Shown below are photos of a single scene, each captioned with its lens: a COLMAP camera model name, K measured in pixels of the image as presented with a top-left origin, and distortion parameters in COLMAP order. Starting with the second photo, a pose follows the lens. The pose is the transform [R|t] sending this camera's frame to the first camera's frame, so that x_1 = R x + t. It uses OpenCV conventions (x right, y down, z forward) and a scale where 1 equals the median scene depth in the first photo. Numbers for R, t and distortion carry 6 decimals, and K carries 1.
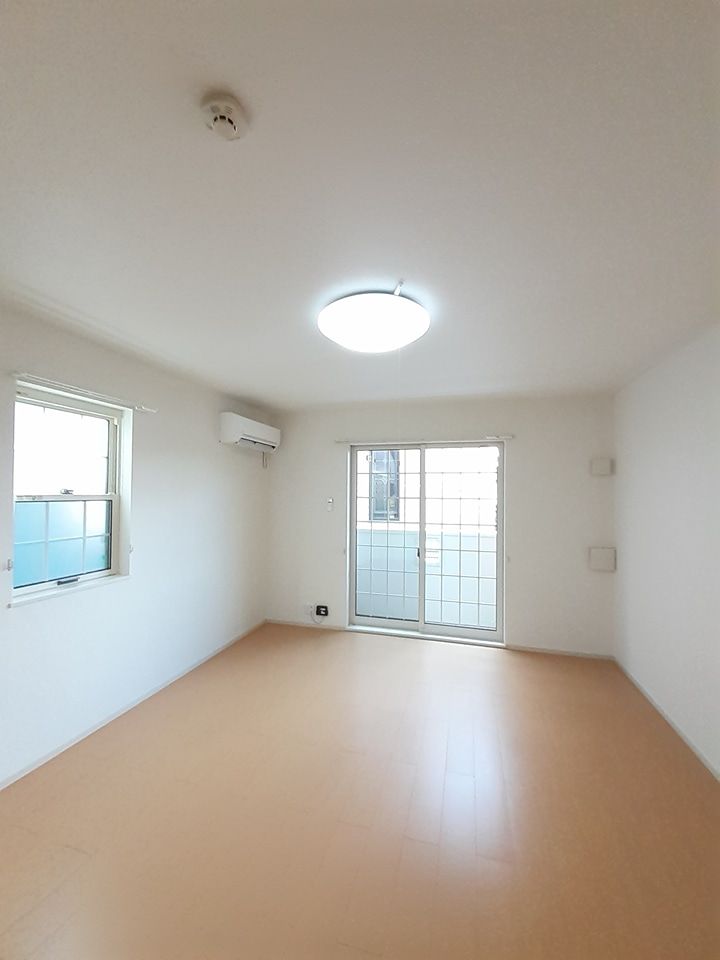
lens RADIAL K [[379.4, 0, 360.6], [0, 379.4, 486.2], [0, 0, 1]] dist [0.000817, -0.000084]
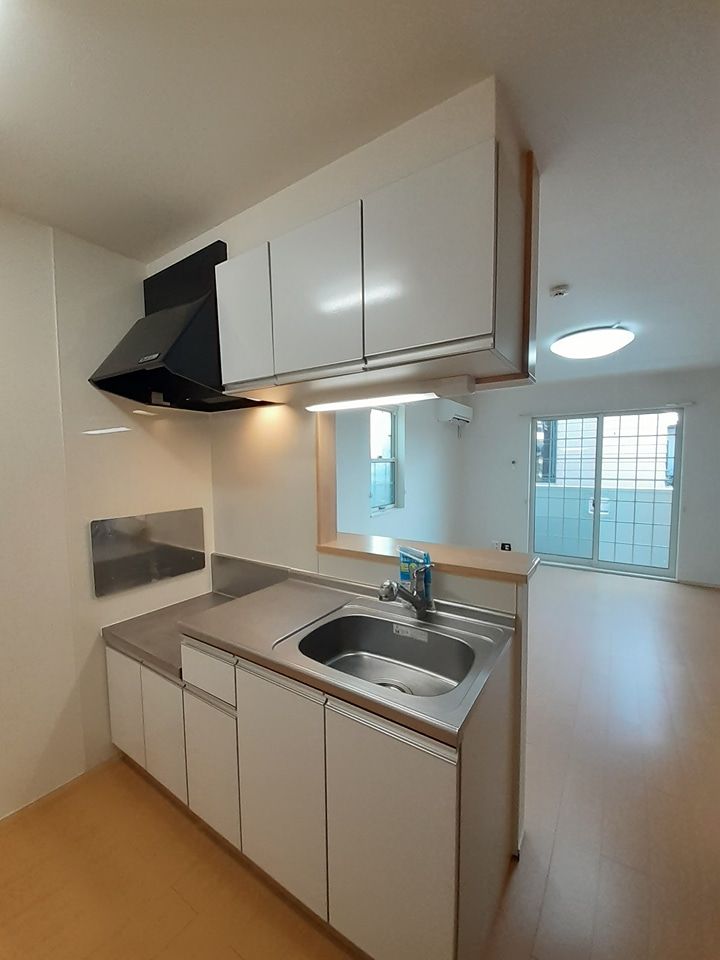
lens RADIAL K [[379.4, 0, 360.6], [0, 379.4, 486.2], [0, 0, 1]] dist [0.000817, -0.000084]
pose [[0.948828, 0.006948, -0.315718, -0.183600], [0.021727, 0.995952, 0.087216, -0.003486], [0.315046, -0.089612, 0.944836, -0.403359]]
